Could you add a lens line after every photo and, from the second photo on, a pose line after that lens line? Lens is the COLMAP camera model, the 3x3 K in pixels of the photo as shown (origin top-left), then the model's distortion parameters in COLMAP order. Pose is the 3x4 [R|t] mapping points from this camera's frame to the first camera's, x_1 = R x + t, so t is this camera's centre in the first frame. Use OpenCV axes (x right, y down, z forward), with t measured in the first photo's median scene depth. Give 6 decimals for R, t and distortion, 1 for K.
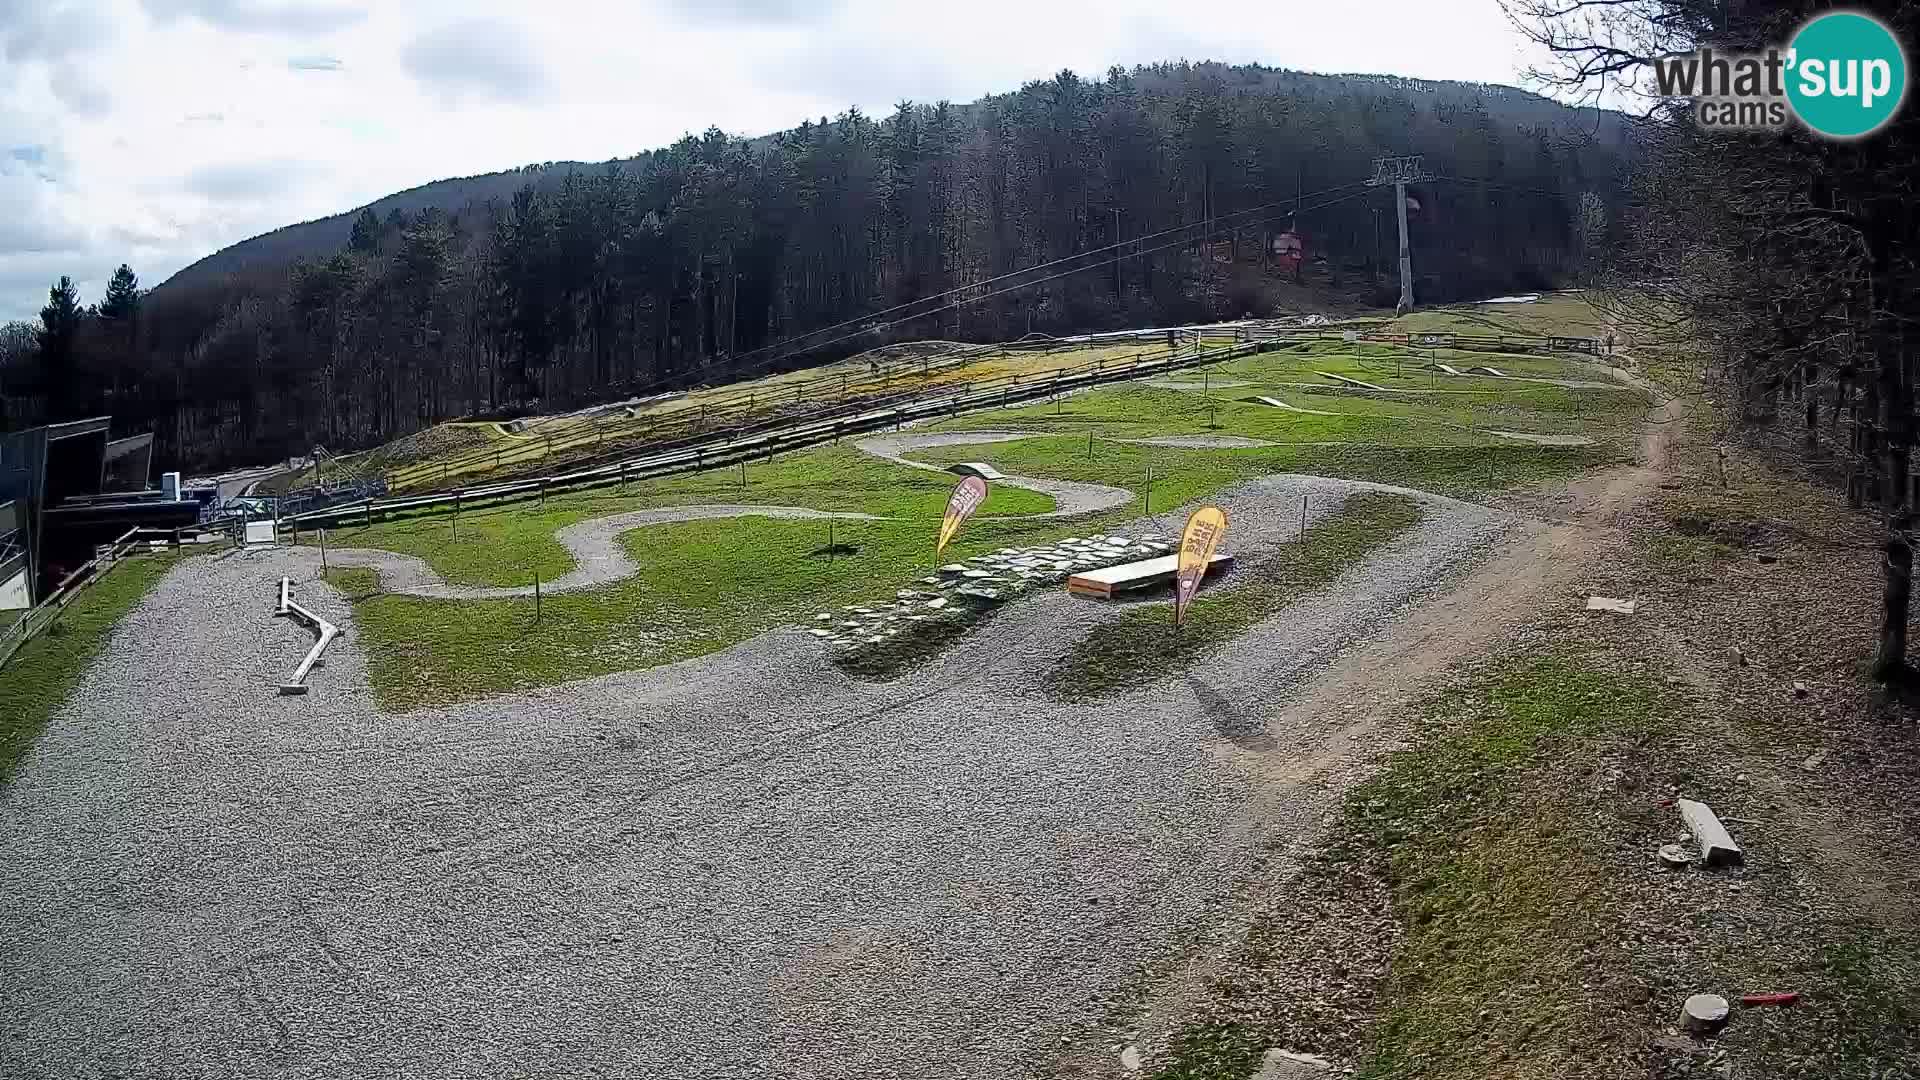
lens RADIAL K [[2696.0, 0, 960.0], [0, 2696.0, 540.0], [0, 0, 1]] dist [-0.003030, 0.036369]
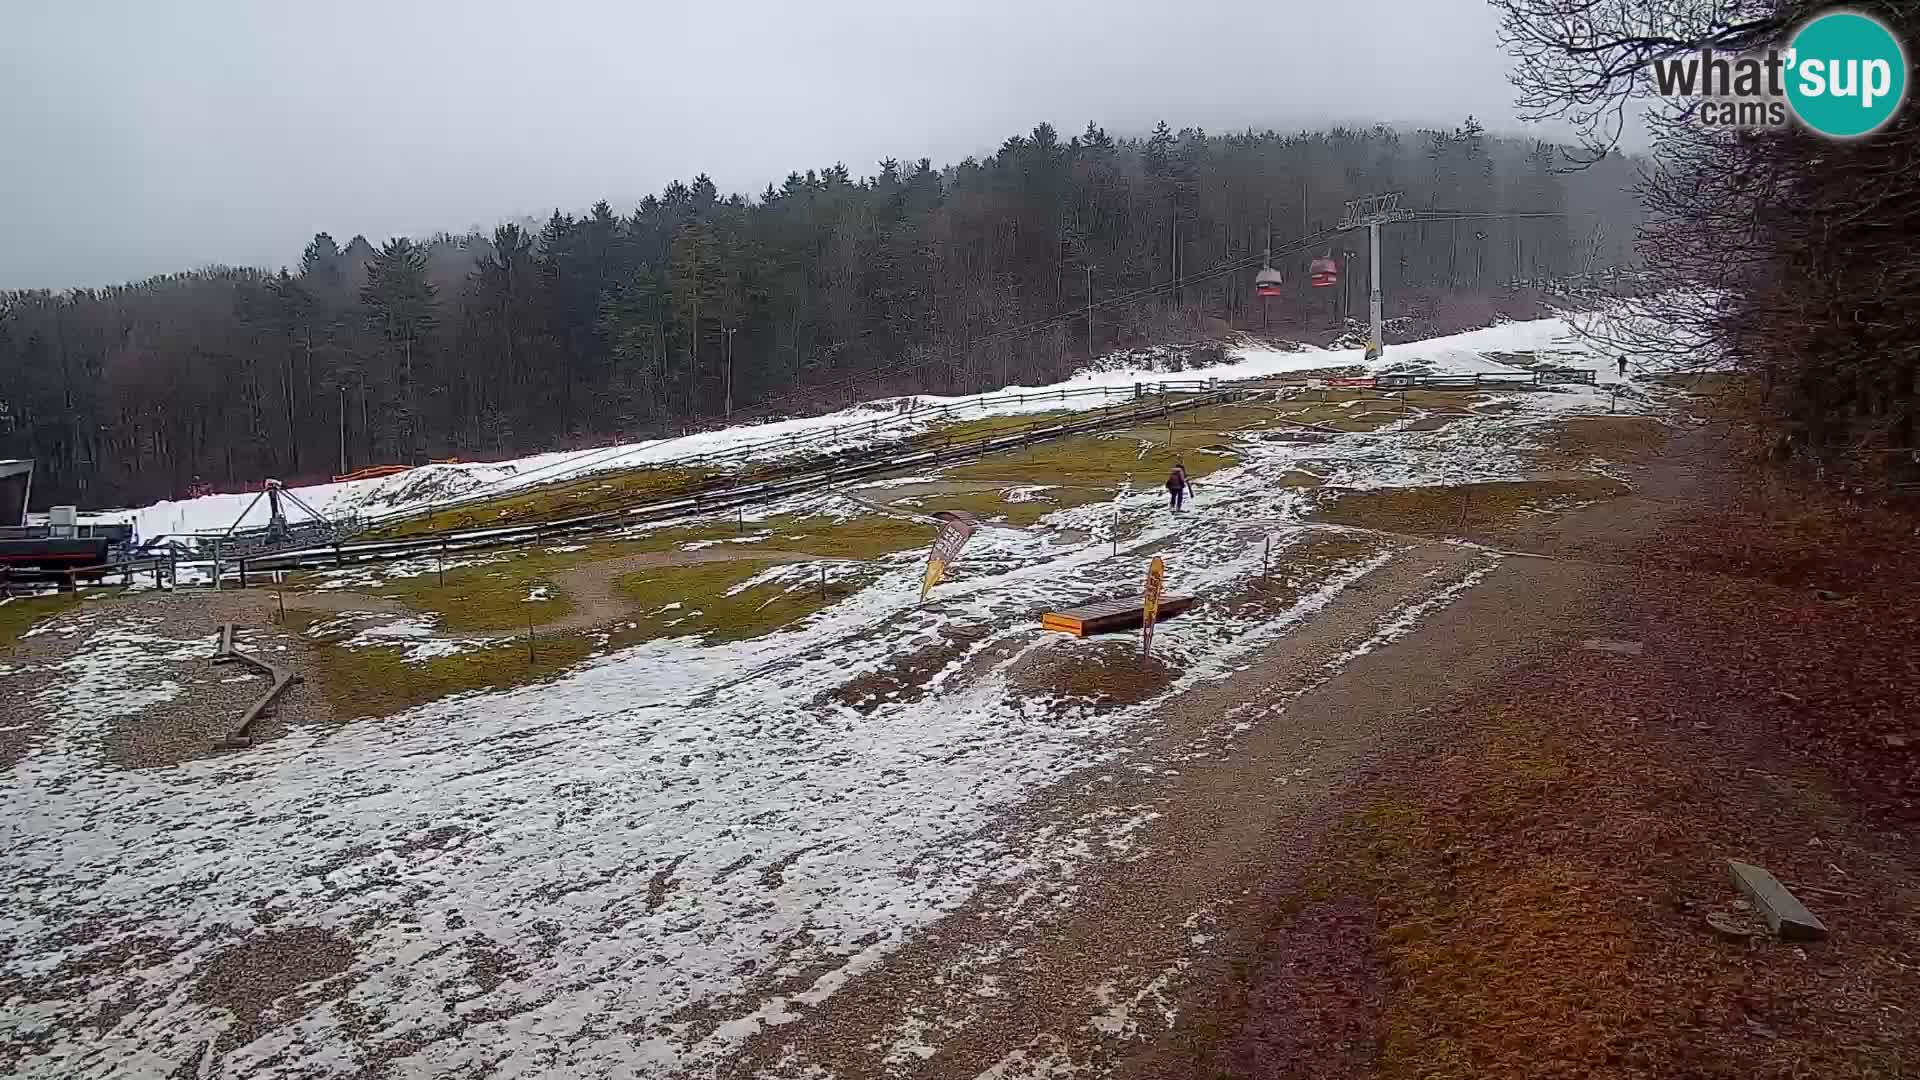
lens RADIAL K [[1351.0, 0, 960.0], [0, 1351.0, 540.0], [0, 0, 1]] dist [0.000309, 0.000482]
pose [[0.999988, -0.003456, 0.003414, 0.004928], [0.003573, 0.999385, -0.034896, 0.002697], [-0.003292, 0.034908, 0.999385, 0.494526]]
